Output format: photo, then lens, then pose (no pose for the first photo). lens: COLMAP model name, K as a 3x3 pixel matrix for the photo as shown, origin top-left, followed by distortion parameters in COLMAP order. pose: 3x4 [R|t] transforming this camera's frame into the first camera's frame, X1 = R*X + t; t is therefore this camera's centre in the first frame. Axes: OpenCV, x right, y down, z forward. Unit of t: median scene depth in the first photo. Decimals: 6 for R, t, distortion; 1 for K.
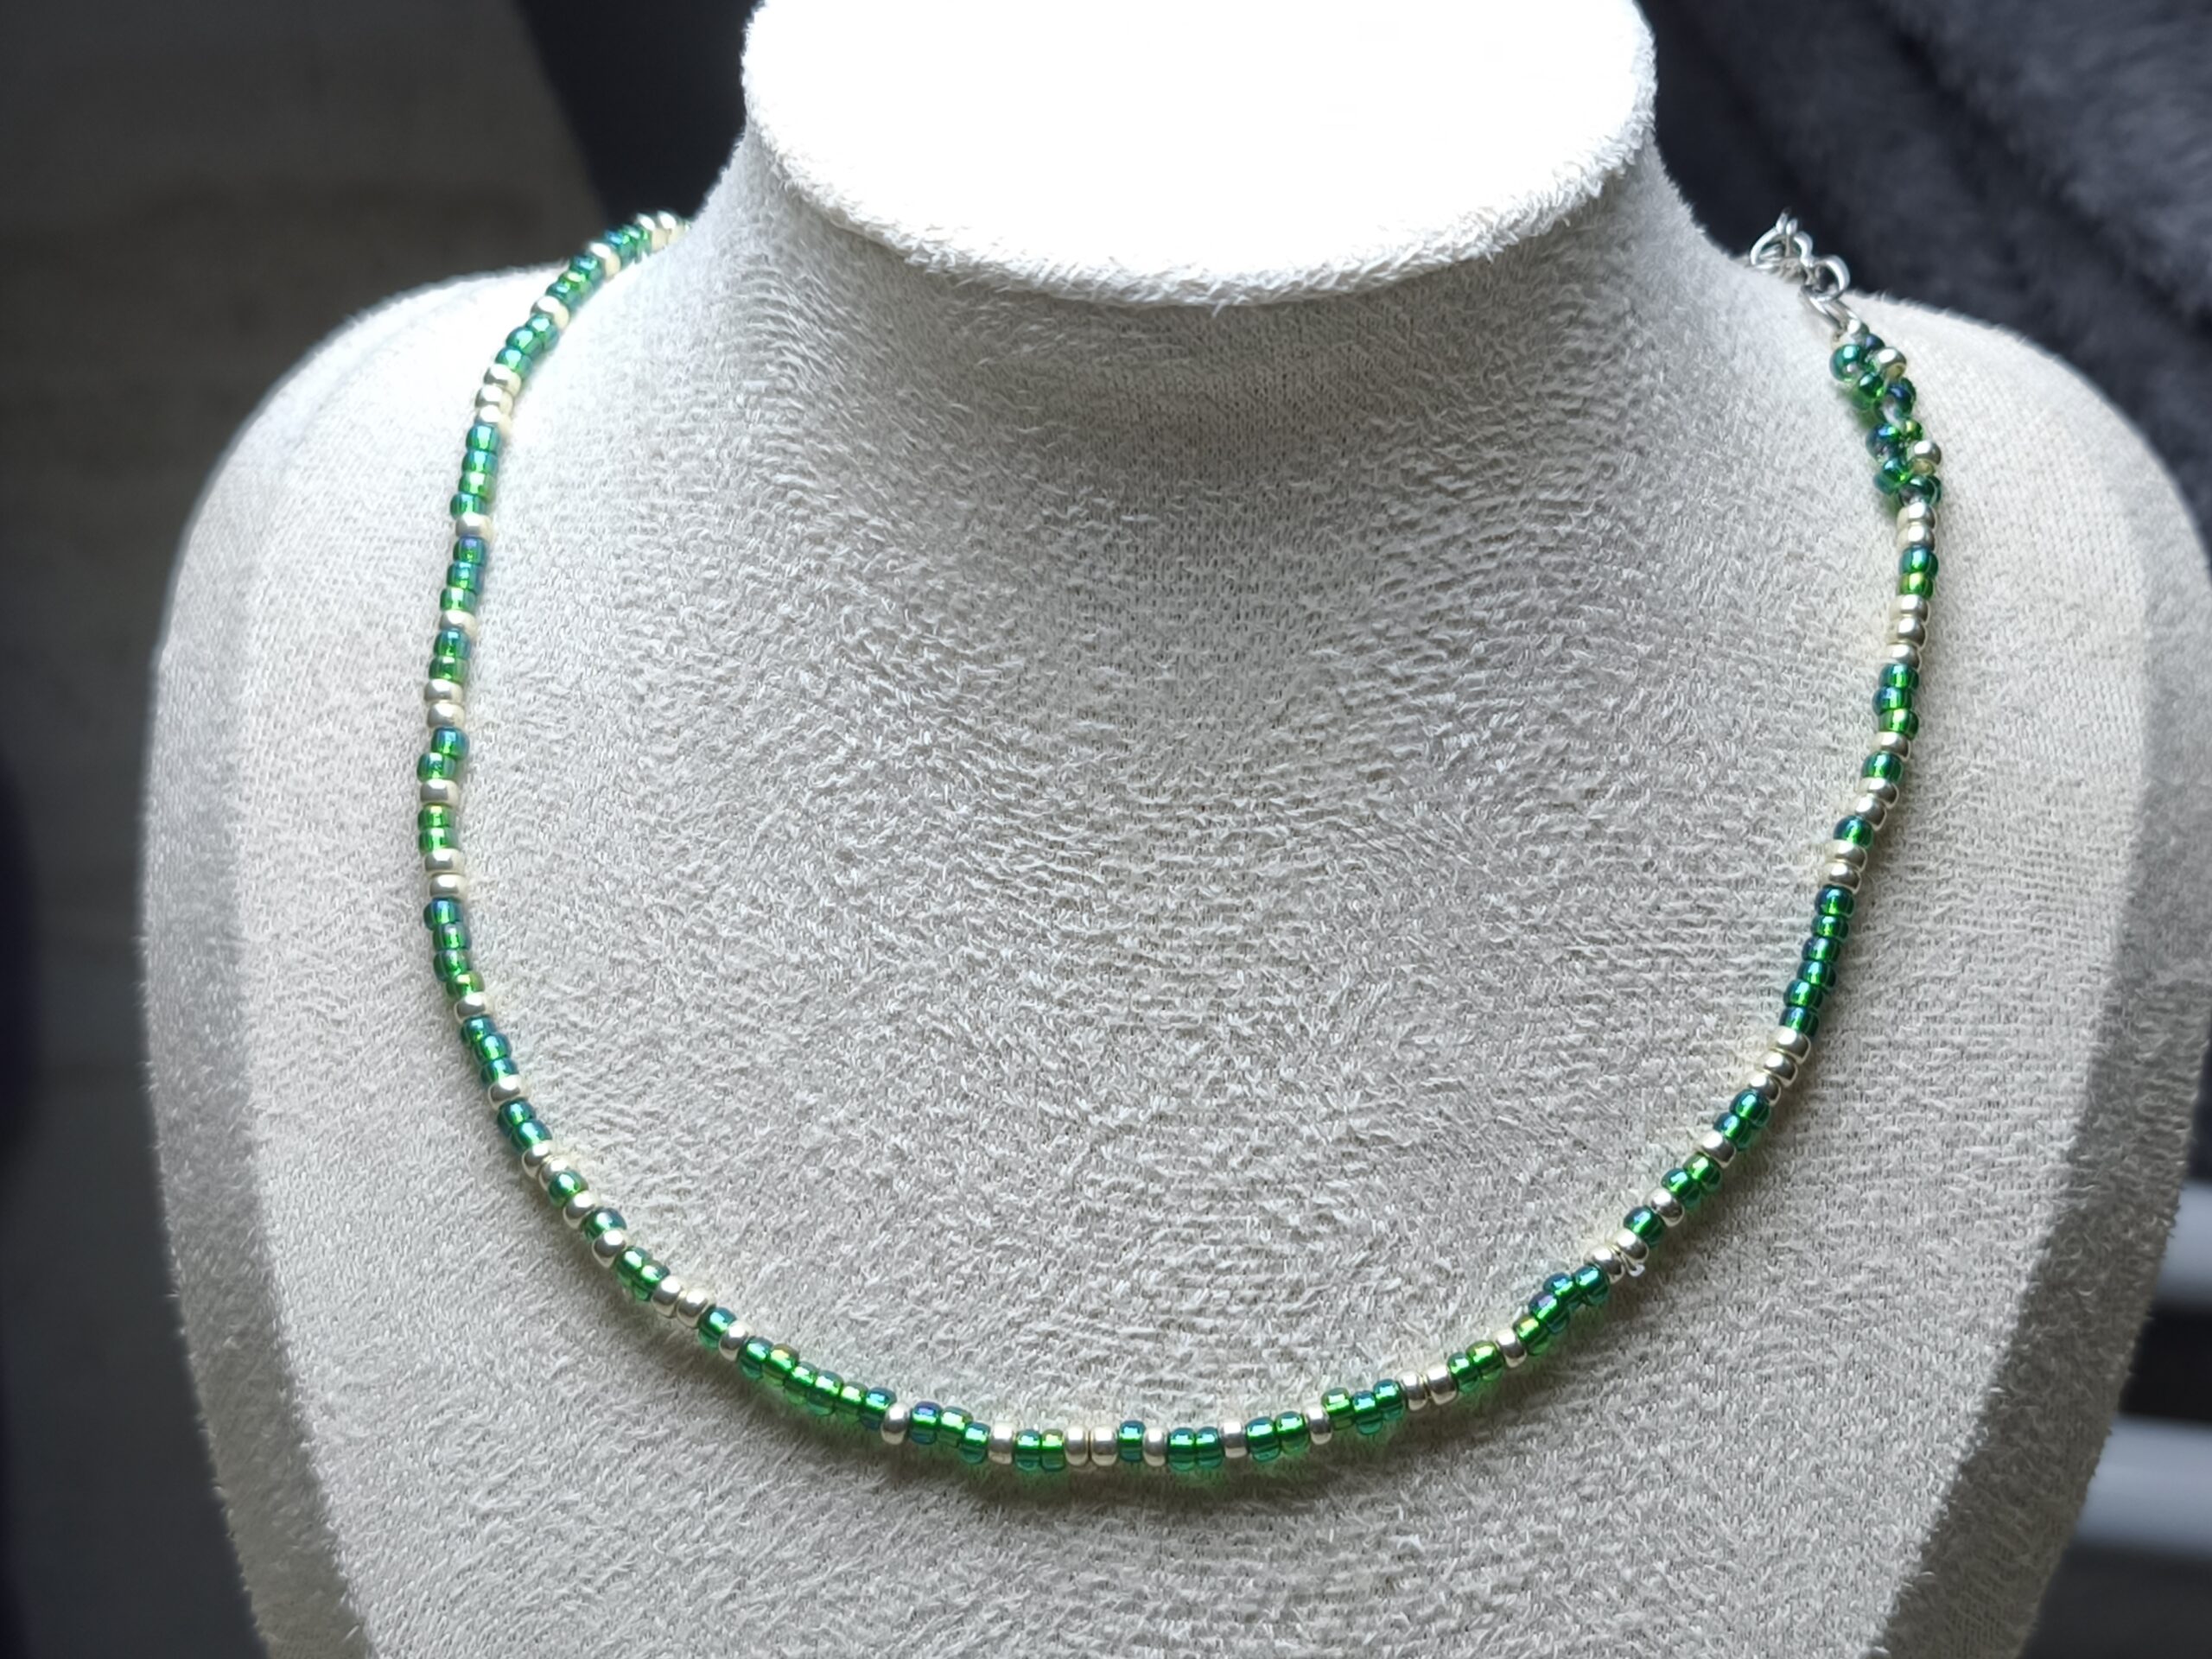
lens RADIAL K [[3861.2, 0, 1106.0], [0, 3861.2, 829.5], [0, 0, 1]] dist [0.320646, -3.102143]
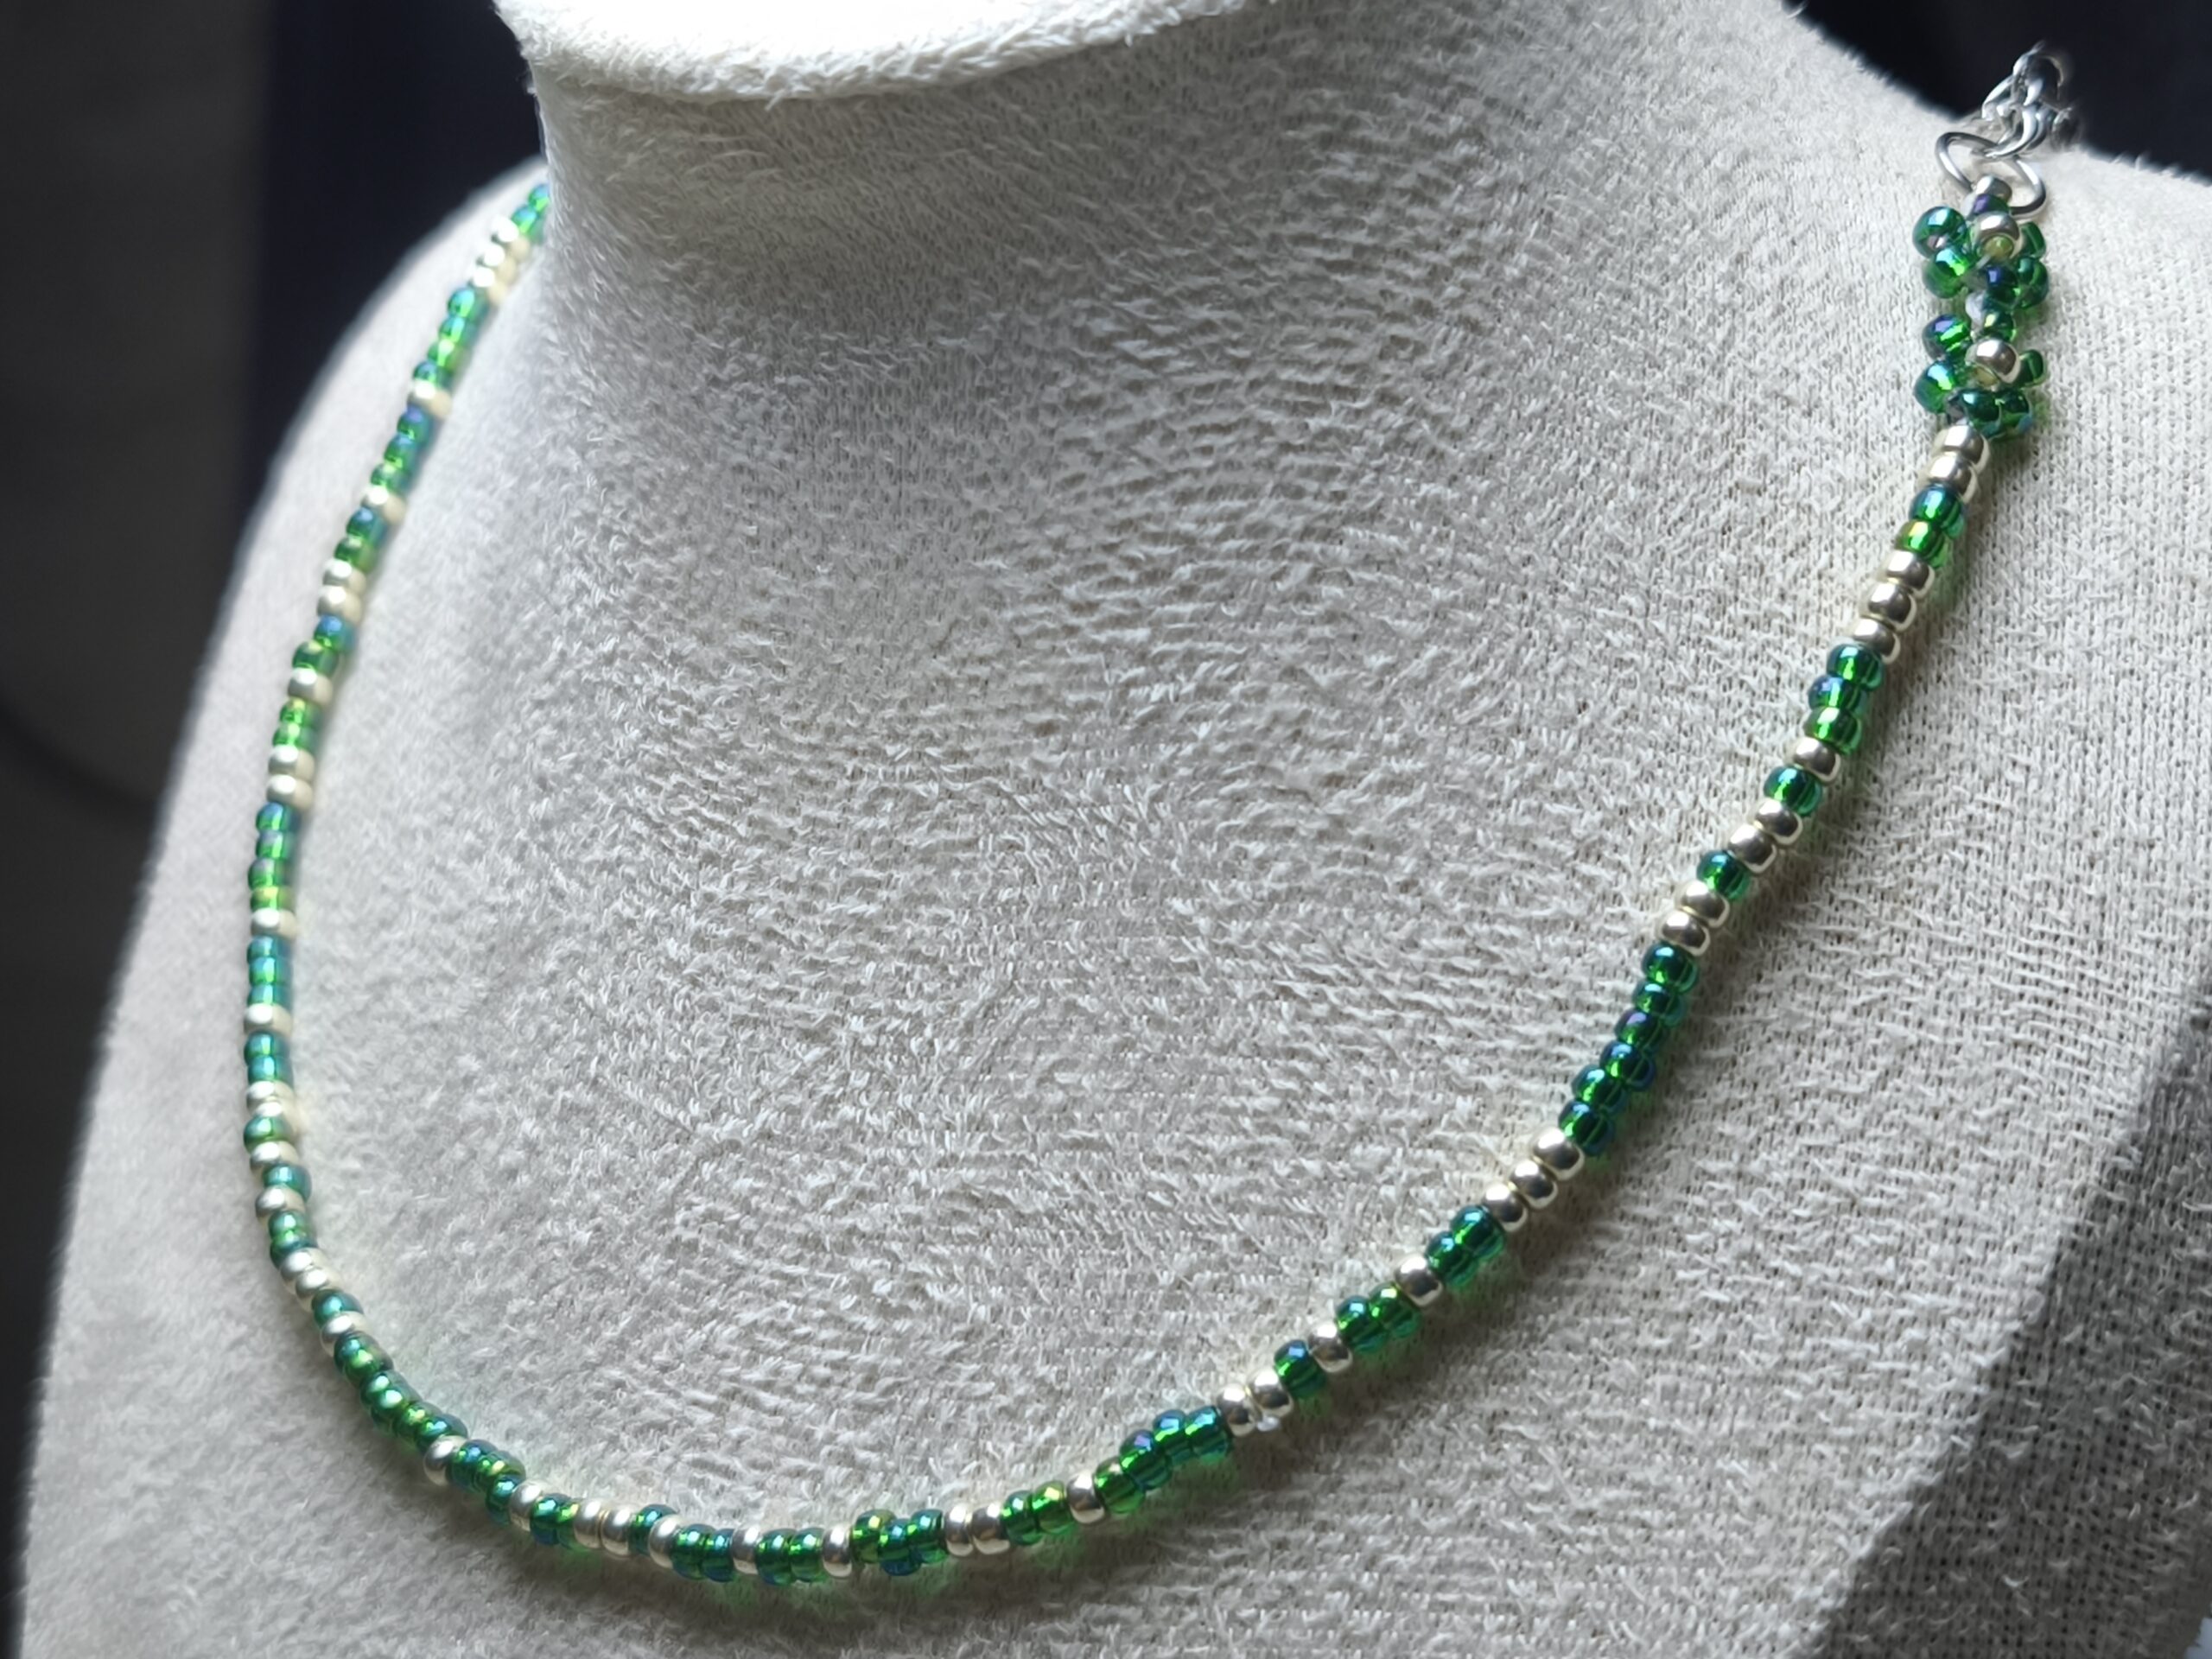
lens RADIAL K [[3861.2, 0, 1106.0], [0, 3861.2, 829.5], [0, 0, 1]] dist [0.320646, -3.102143]
pose [[0.862458, 0.088864, -0.498266, 0.463325], [-0.102695, 0.994713, -0.000353, 0.004965], [0.495600, 0.051474, 0.867024, 0.339634]]
